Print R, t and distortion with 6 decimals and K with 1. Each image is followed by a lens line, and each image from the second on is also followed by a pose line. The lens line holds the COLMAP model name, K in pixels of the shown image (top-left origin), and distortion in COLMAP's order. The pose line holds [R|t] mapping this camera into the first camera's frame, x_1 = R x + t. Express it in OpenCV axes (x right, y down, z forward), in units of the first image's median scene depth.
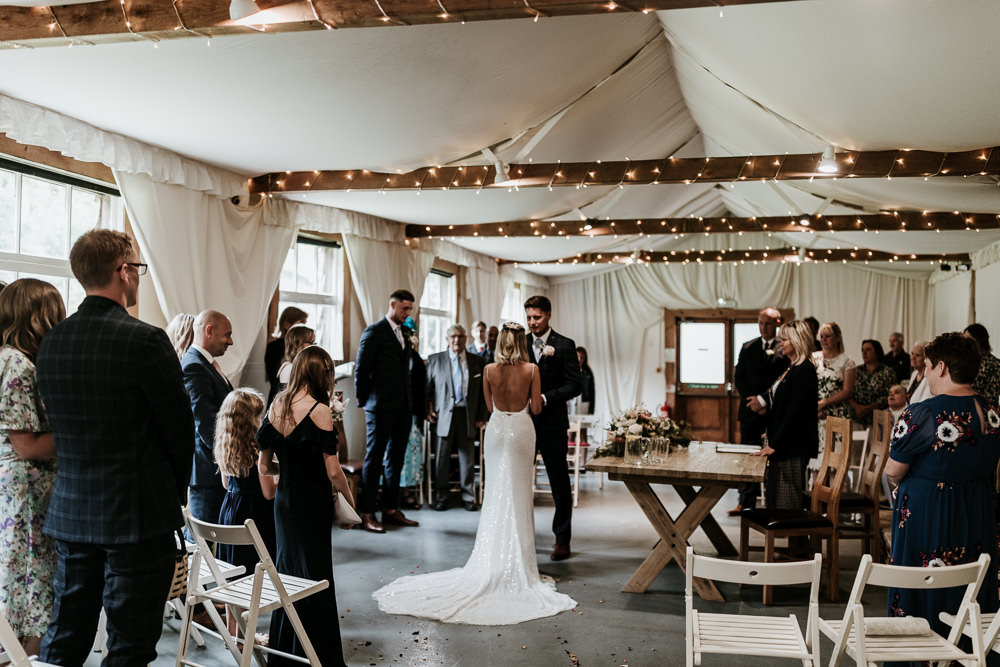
lens RADIAL K [[994.0, 0, 500.0], [0, 994.0, 333.5], [0, 0, 1]] dist [0.020855, -0.001538]
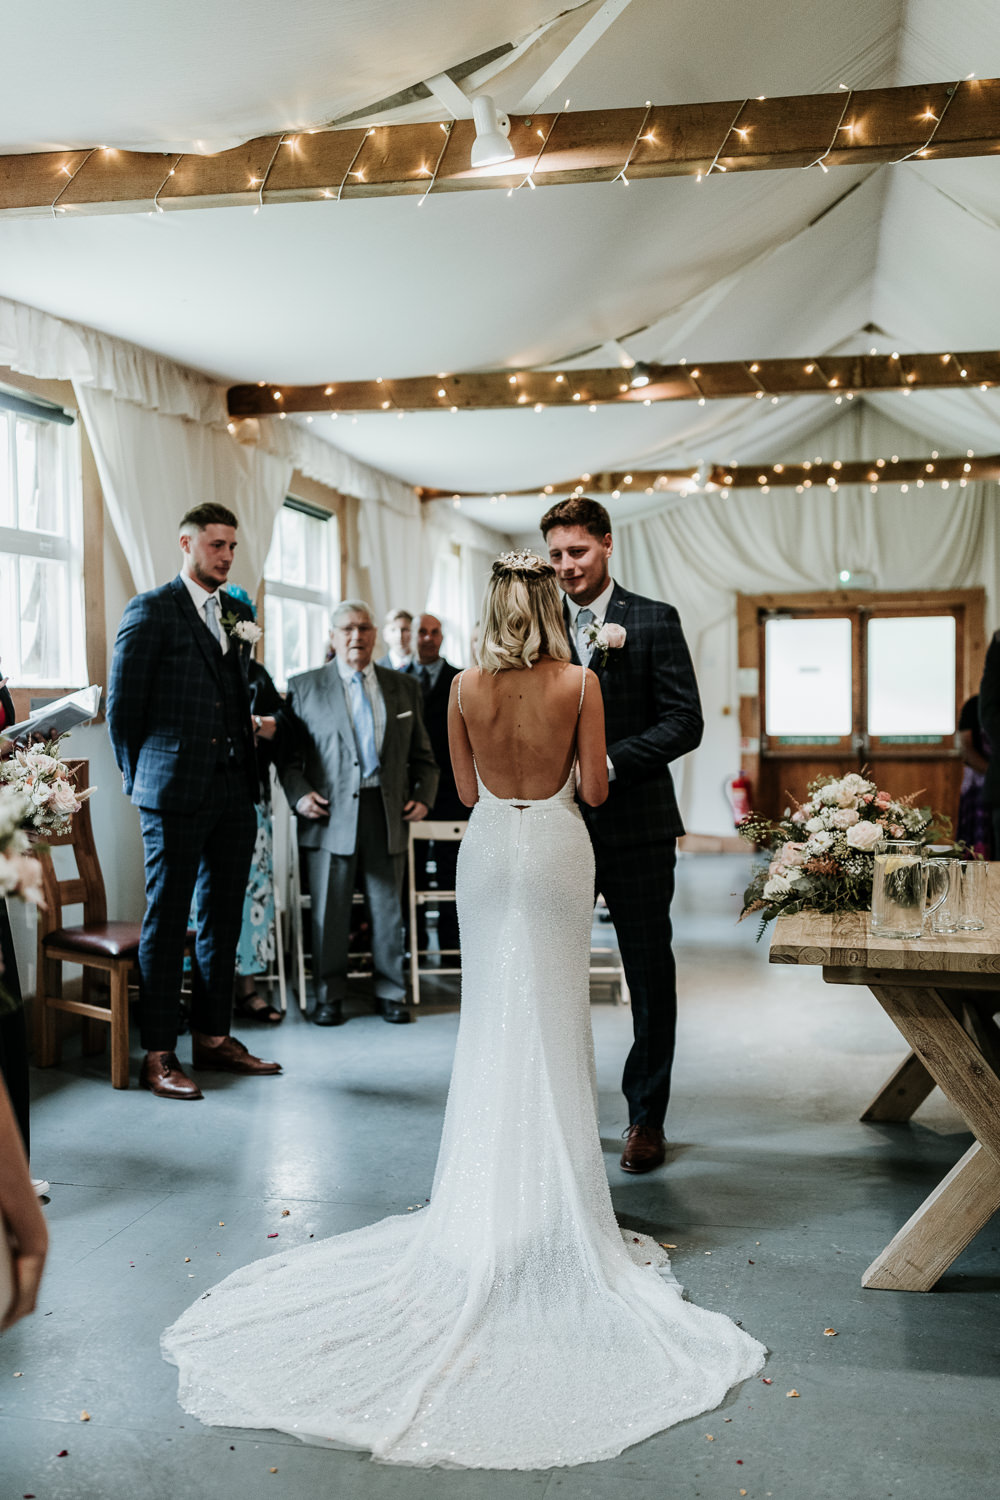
lens RADIAL K [[1491.0, 0, 507.4], [0, 1491.0, 796.4], [0, 0, 1]] dist [0.020855, -0.001538]
pose [[0.996239, -0.024708, 0.083046, -0.031275], [0.018101, 0.996679, 0.079388, 0.024637], [-0.084731, -0.077587, 0.993379, 0.324999]]
